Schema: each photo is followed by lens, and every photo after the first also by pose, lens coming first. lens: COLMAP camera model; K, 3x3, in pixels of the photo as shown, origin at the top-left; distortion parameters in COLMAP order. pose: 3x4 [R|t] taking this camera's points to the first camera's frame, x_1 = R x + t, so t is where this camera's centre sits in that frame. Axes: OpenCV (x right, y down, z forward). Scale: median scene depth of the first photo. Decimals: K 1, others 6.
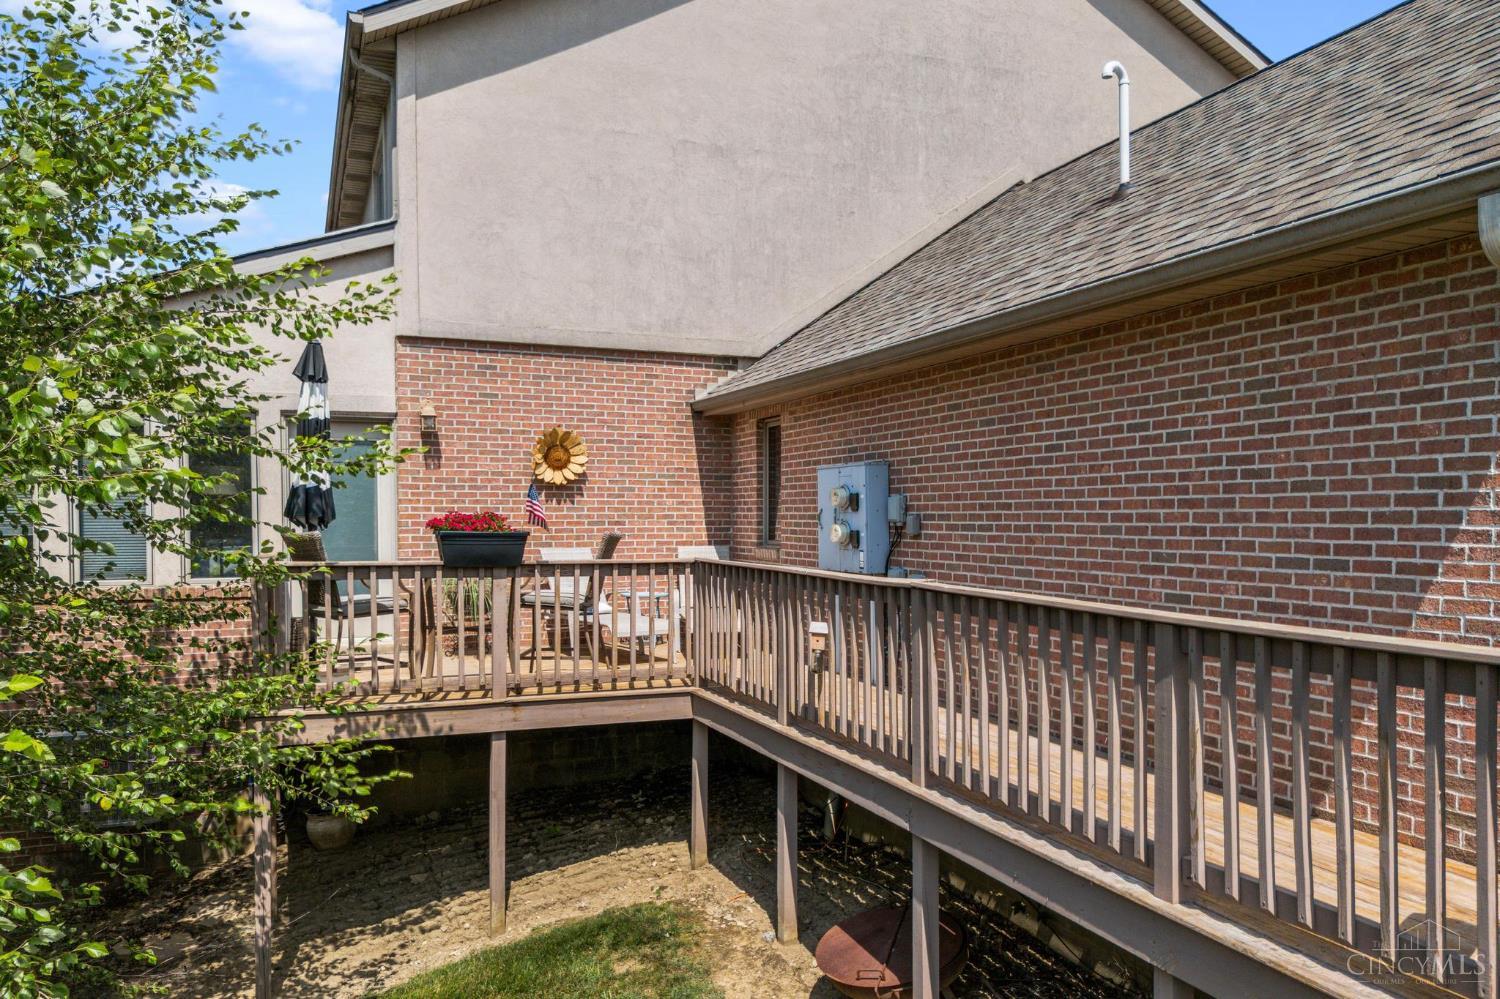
lens RADIAL K [[1131.9, 0, 754.4], [0, 1131.9, 547.8], [0, 0, 1]] dist [0.056644, -0.047419]
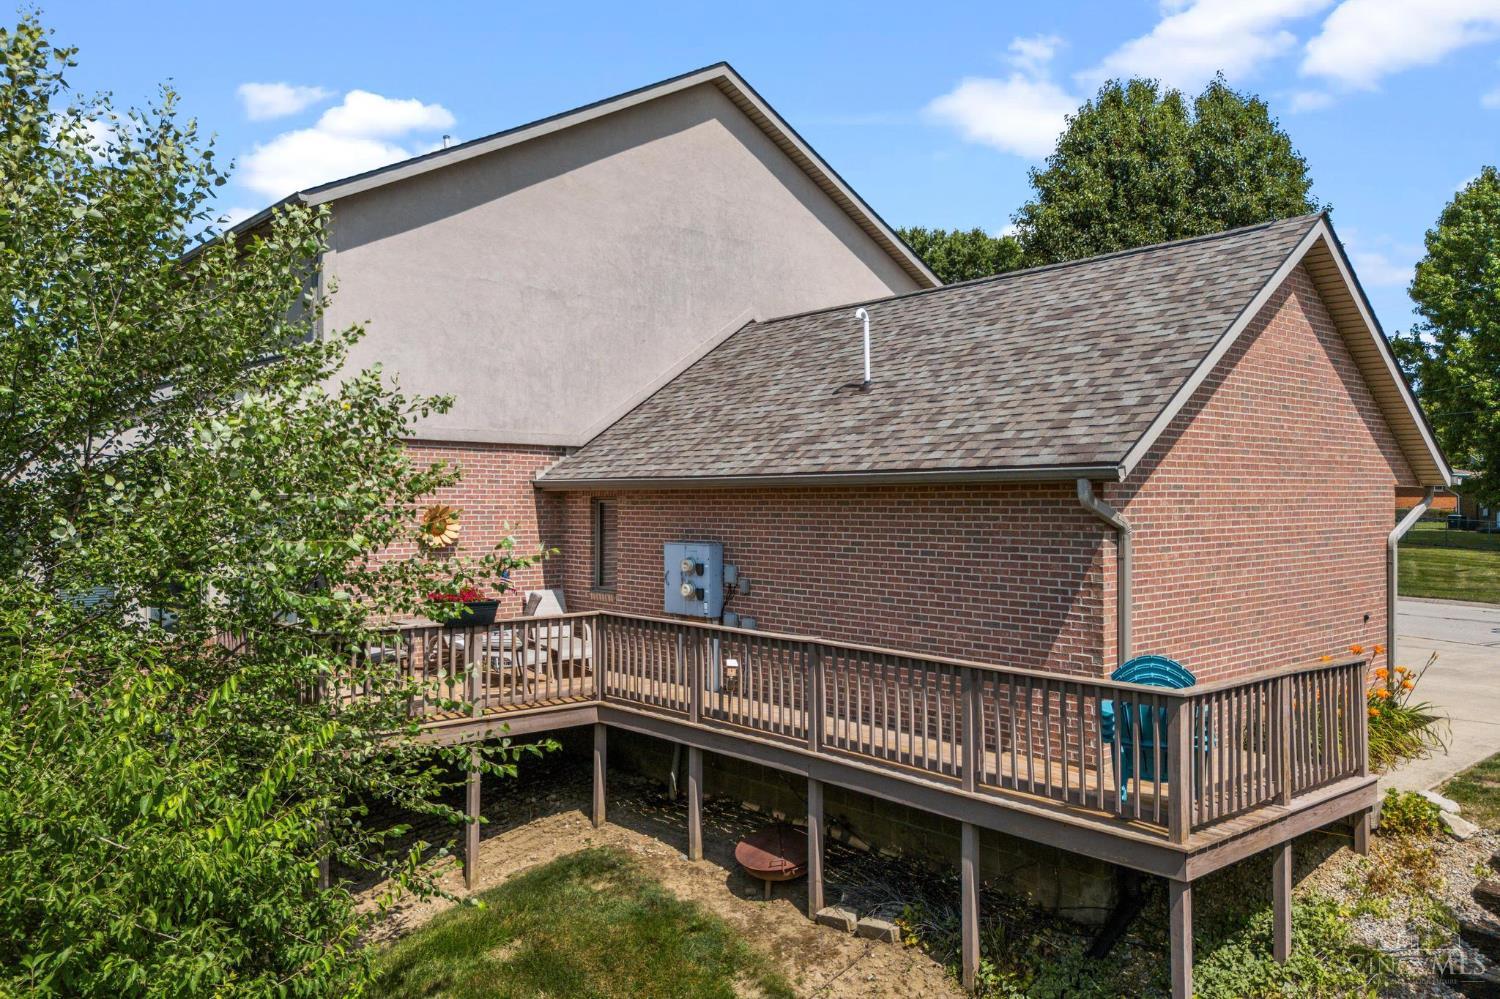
lens RADIAL K [[1131.9, 0, 745.3], [0, 1131.9, 493.3], [0, 0, 1]] dist [0.056644, -0.047419]
pose [[0.938414, 0.001597, 0.345508, -0.376622], [0.008872, 0.999548, -0.028716, -0.098758], [-0.345398, 0.030013, 0.937976, -0.439011]]
